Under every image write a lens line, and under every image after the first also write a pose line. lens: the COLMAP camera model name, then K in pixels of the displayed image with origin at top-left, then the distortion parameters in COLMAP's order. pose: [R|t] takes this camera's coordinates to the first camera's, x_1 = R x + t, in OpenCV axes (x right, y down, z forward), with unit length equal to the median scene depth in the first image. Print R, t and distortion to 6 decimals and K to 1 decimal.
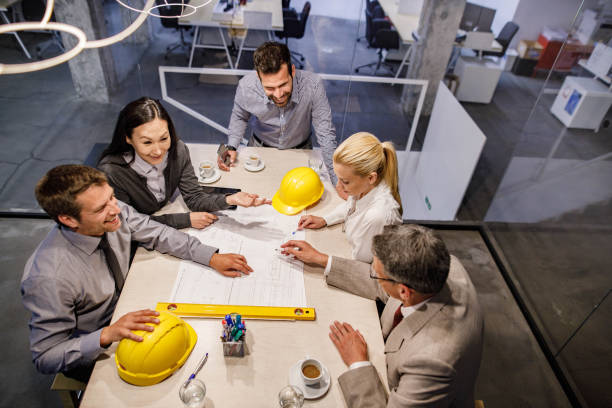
lens RADIAL K [[427.8, 0, 306.0], [0, 427.8, 204.0], [0, 0, 1]] dist [-0.069775, 0.072594]
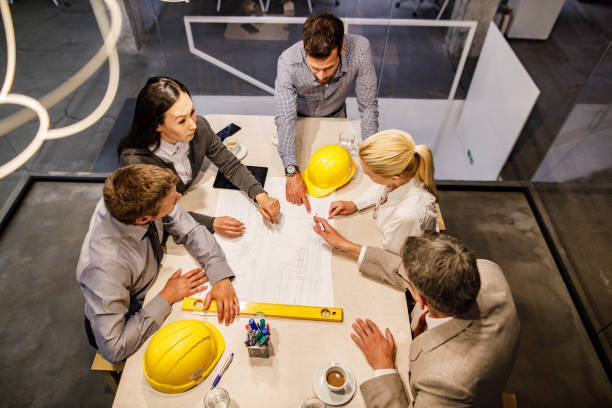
lens RADIAL K [[427.8, 0, 306.0], [0, 427.8, 204.0], [0, 0, 1]] dist [-0.069775, 0.072594]
pose [[0.995947, 0.005991, -0.089738, 0.017260], [0.008238, 0.987508, 0.157355, -0.095795], [0.089560, -0.157456, 0.983456, 0.051643]]
